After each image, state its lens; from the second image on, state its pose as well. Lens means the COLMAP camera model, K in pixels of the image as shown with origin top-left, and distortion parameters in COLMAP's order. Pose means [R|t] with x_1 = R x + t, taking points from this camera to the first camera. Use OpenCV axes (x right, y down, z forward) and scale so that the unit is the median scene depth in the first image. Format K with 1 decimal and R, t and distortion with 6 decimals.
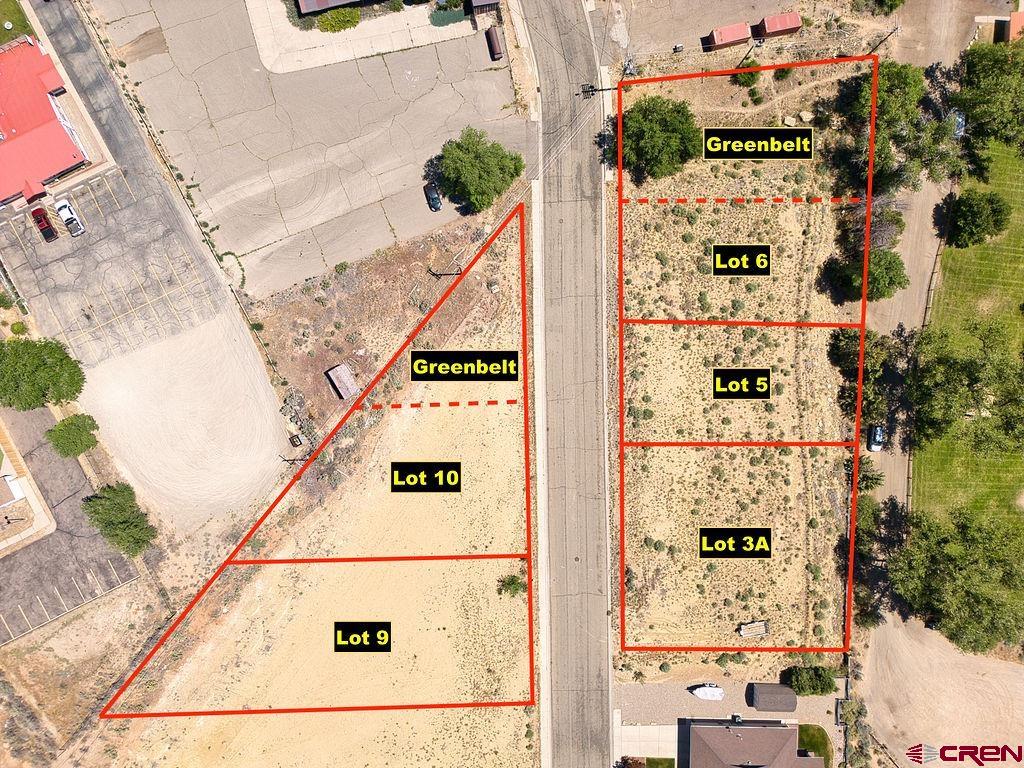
lens RADIAL K [[721.4, 0, 512.0], [0, 721.4, 384.0], [0, 0, 1]] dist [0.080162, -0.101876]
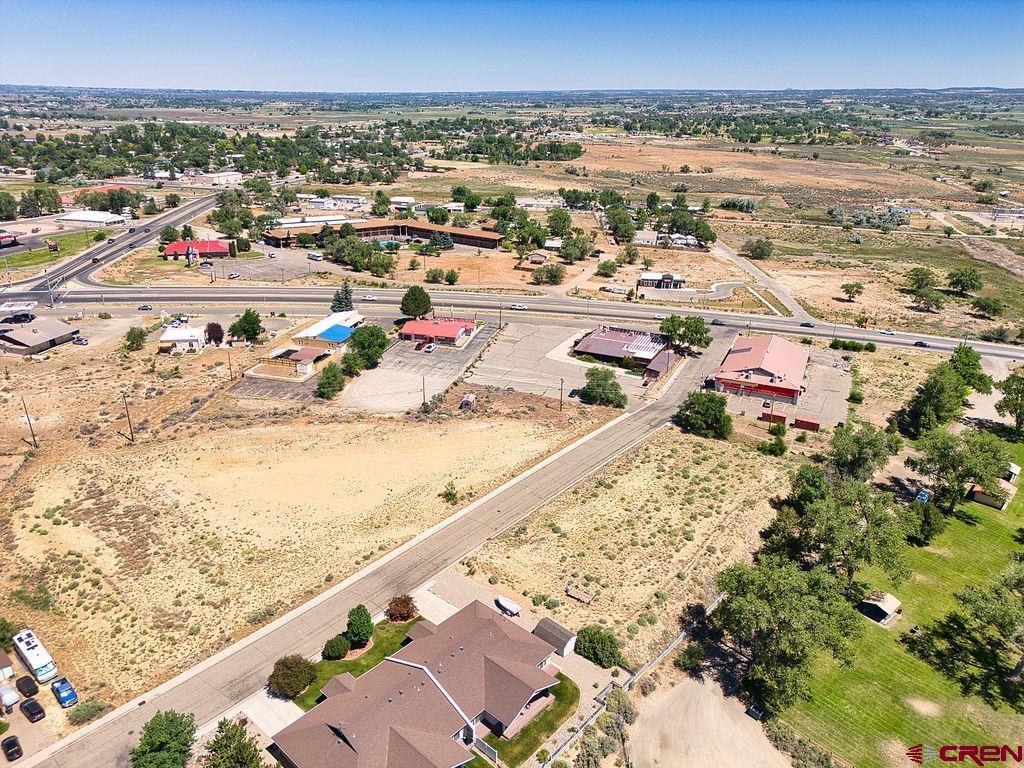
lens RADIAL K [[721.4, 0, 512.0], [0, 721.4, 384.0], [0, 0, 1]] dist [0.080162, -0.101876]
pose [[0.758472, 0.219220, -0.613729, 0.845119], [-0.651705, 0.254008, -0.714675, 1.086889], [-0.000779, 0.942031, 0.335525, 0.364630]]
